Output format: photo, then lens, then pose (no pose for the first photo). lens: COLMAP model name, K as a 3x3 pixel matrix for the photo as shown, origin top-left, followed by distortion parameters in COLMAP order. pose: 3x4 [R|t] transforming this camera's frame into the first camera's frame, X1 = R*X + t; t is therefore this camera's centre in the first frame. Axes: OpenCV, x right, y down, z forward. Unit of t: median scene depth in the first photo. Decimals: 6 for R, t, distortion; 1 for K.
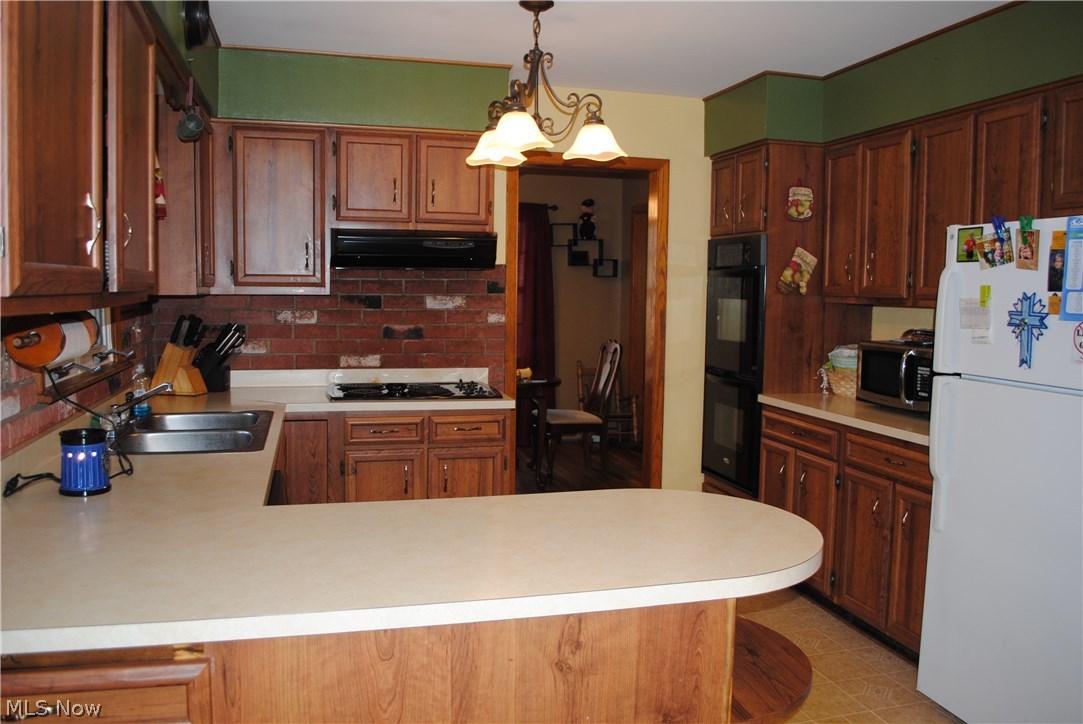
lens RADIAL K [[859.8, 0, 541.0], [0, 859.8, 358.3], [0, 0, 1]] dist [-0.058336, 0.000084]
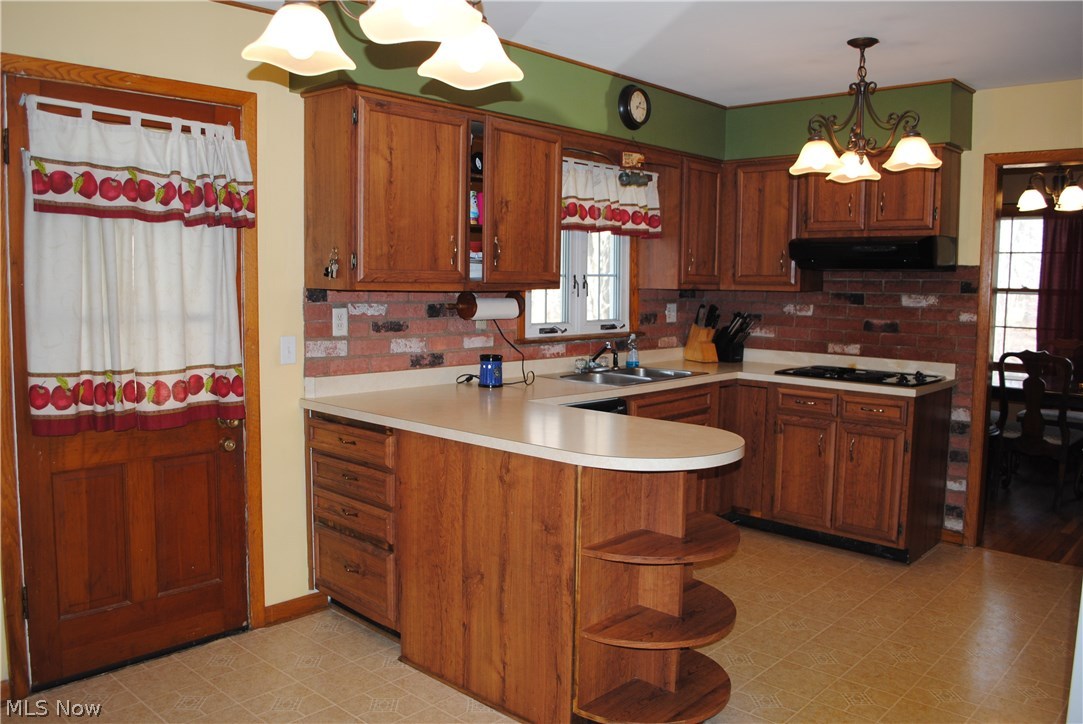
lens RADIAL K [[859.8, 0, 541.3], [0, 859.8, 362.1], [0, 0, 1]] dist [-0.058336, 0.000084]
pose [[0.533107, 0.075592, -0.842664, 0.567586], [-0.080036, 0.996040, 0.038717, 0.009417], [0.842254, 0.046803, 0.537046, 0.019363]]
